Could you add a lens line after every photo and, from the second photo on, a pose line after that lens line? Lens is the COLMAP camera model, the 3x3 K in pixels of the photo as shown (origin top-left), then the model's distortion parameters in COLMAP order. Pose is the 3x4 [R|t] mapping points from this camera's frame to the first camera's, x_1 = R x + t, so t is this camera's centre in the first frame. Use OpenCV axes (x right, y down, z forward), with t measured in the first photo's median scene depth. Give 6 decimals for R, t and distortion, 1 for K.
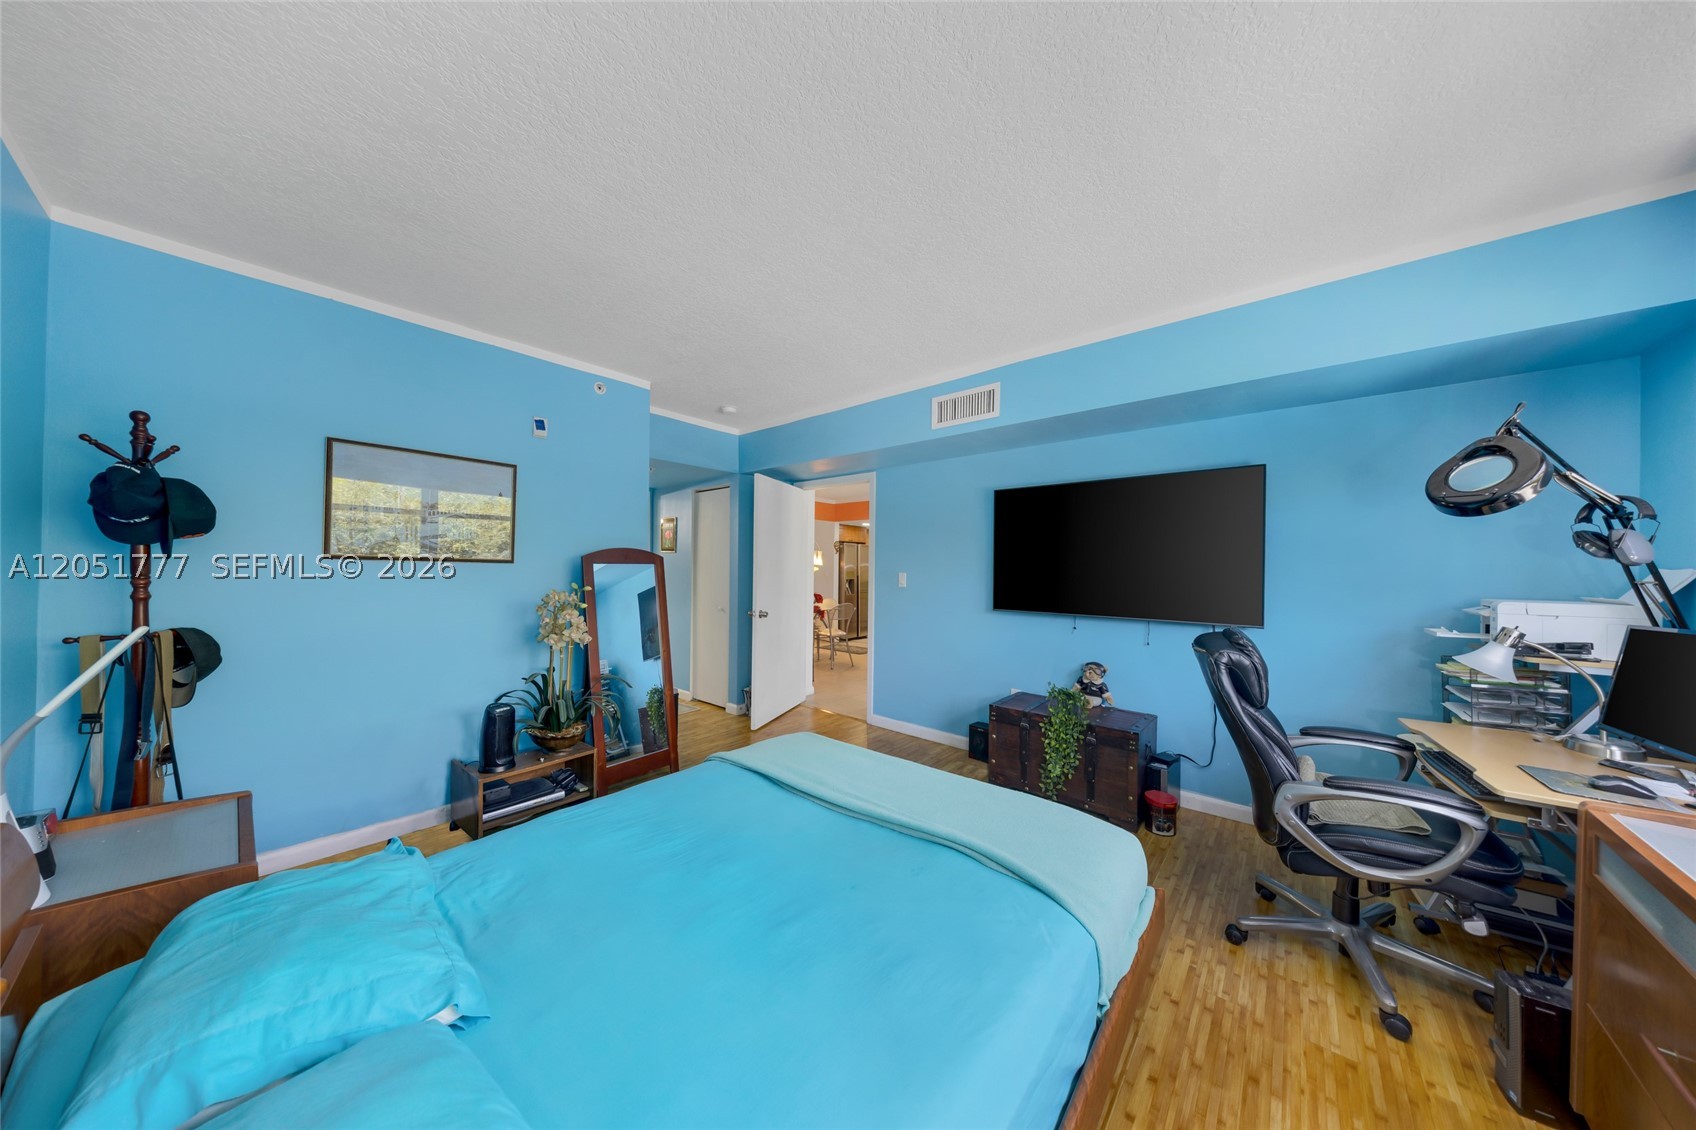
lens RADIAL K [[526.0, 0, 843.0], [0, 526.0, 566.8], [0, 0, 1]] dist [-0.022099, 0.003573]
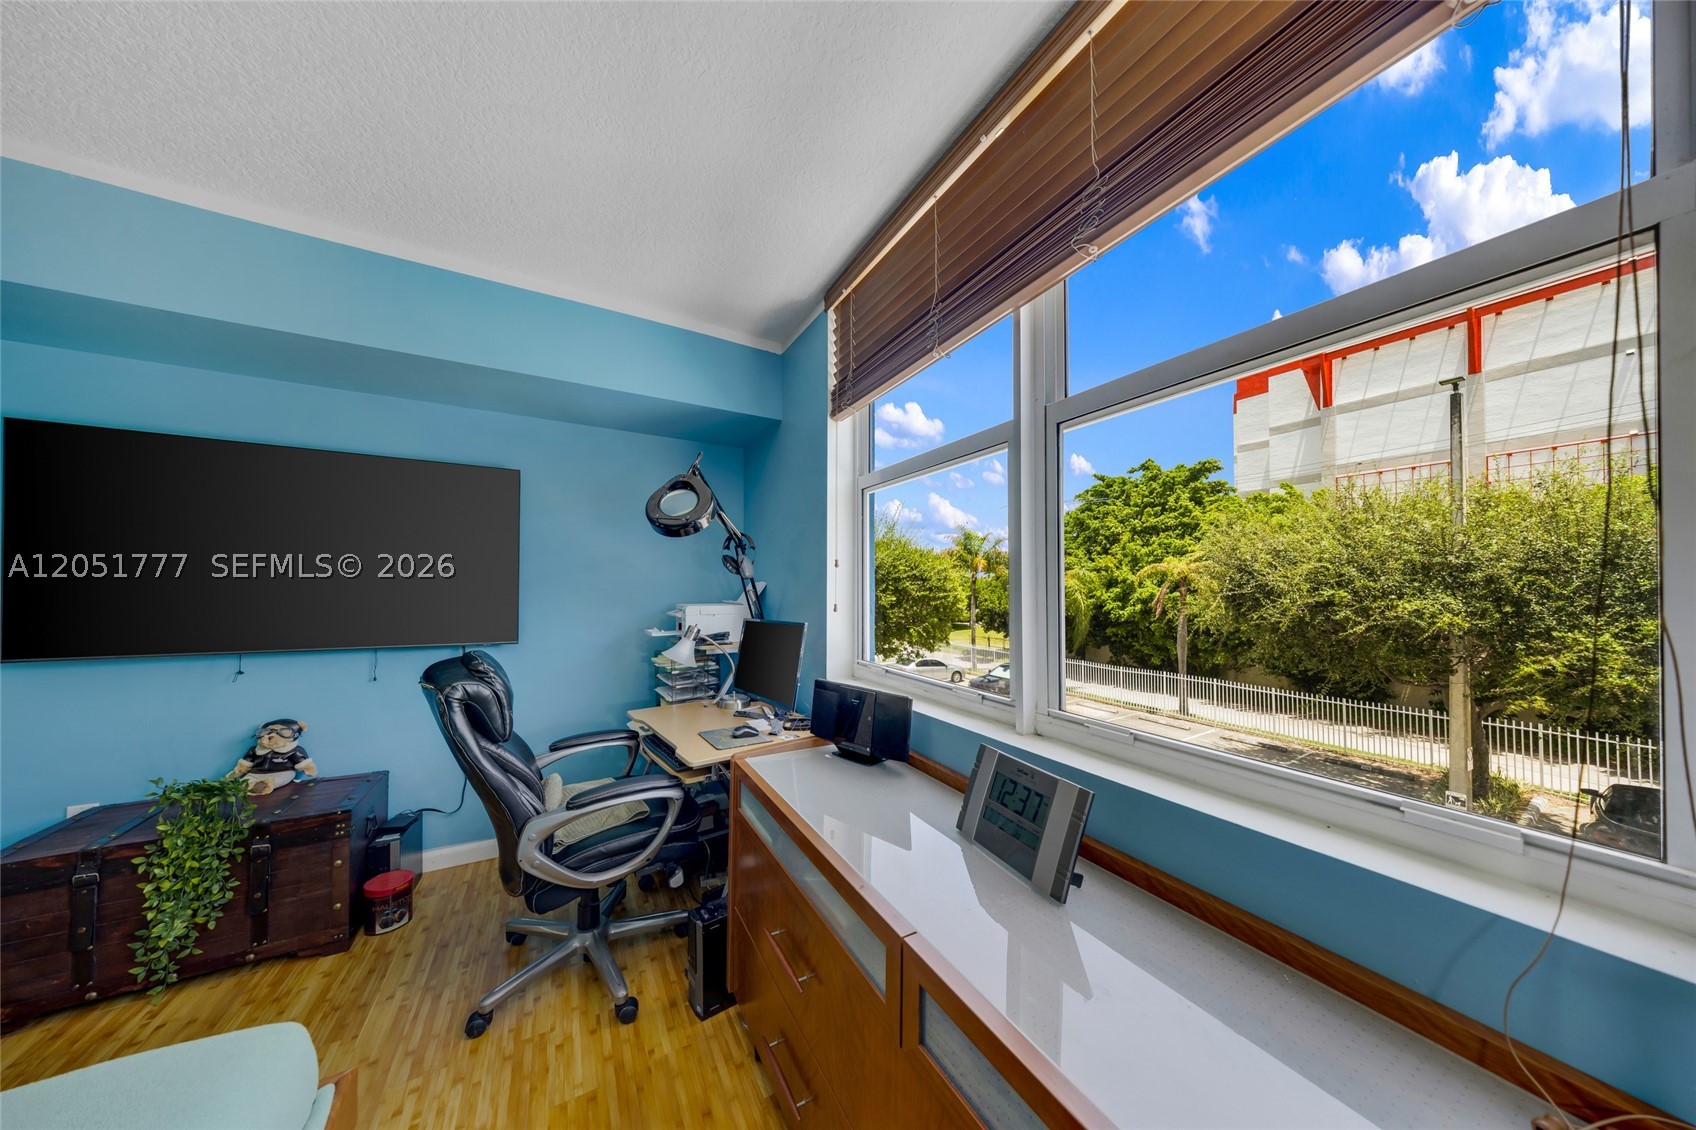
lens RADIAL K [[497.0, 0, 849.8], [0, 497.0, 580.8], [0, 0, 1]] dist [-0.001761, -0.000055]
pose [[0.324728, 0.003279, 0.945802, 0.217025], [-0.004206, 0.999989, -0.002023, 0.004125], [-0.945798, -0.003321, 0.324738, 0.195526]]
